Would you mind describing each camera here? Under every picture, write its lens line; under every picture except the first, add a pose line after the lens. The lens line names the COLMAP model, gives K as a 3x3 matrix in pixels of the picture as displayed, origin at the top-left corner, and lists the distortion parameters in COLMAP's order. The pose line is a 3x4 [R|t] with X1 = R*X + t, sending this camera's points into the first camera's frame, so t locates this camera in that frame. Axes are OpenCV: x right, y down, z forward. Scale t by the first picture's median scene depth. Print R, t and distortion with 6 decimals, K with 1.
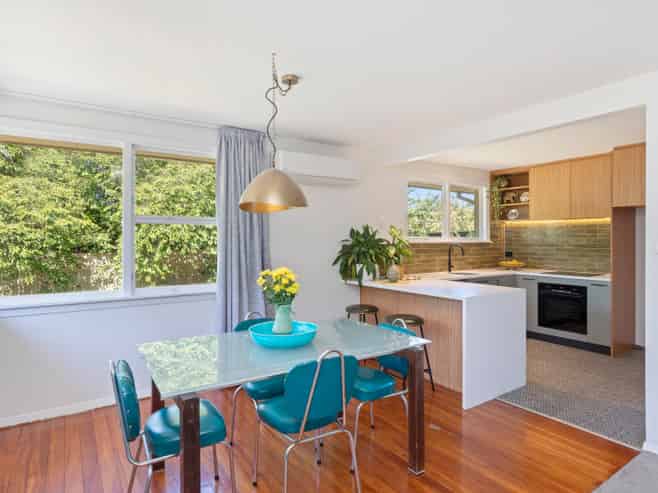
lens RADIAL K [[392.9, 0, 329.0], [0, 392.9, 246.5], [0, 0, 1]] dist [0.001104, -0.000090]
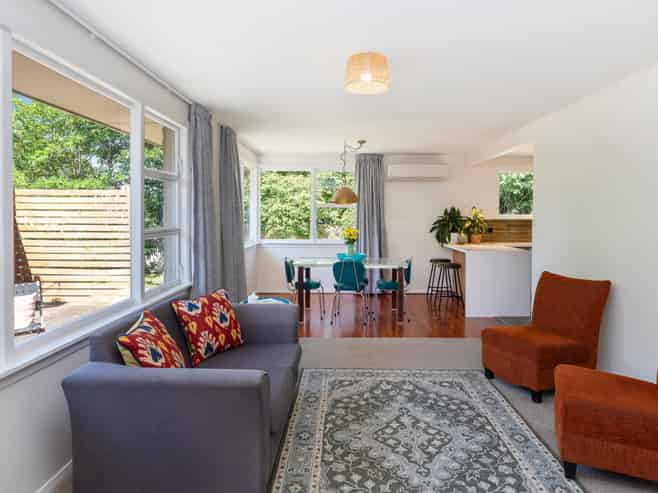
lens RADIAL K [[392.9, 0, 329.0], [0, 392.9, 246.5], [0, 0, 1]] dist [0.001104, -0.000090]
pose [[0.822278, 0.058976, -0.566022, 0.505927], [-0.026475, 0.997503, 0.065471, 0.011286], [0.568470, -0.038850, 0.821786, -0.447219]]
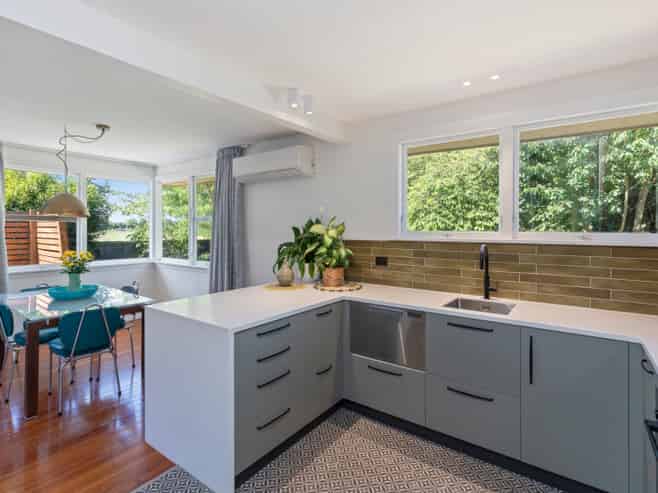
lens RADIAL K [[335.6, 0, 328.2], [0, 335.6, 233.2], [0, 0, 1]] dist [-0.001016, -0.000141]
pose [[0.337049, 0.005336, -0.941472, 0.728123], [-0.020304, 0.999793, -0.001602, -0.018221], [0.941268, 0.019655, 0.337087, 0.710657]]
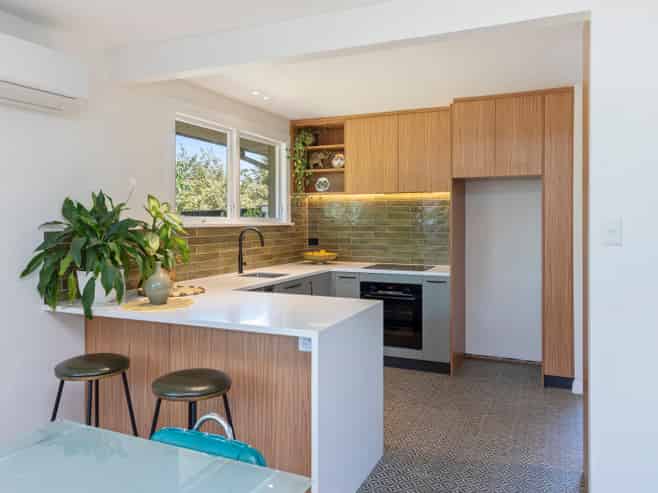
lens RADIAL K [[511.0, 0, 327.1], [0, 511.0, 219.4], [0, 0, 1]] dist [0.002411, 0.004980]
pose [[0.851071, 0.001110, 0.525049, -0.000582], [0.008698, 0.999831, -0.016212, -0.006107], [-0.524978, 0.018365, 0.850917, 0.264818]]
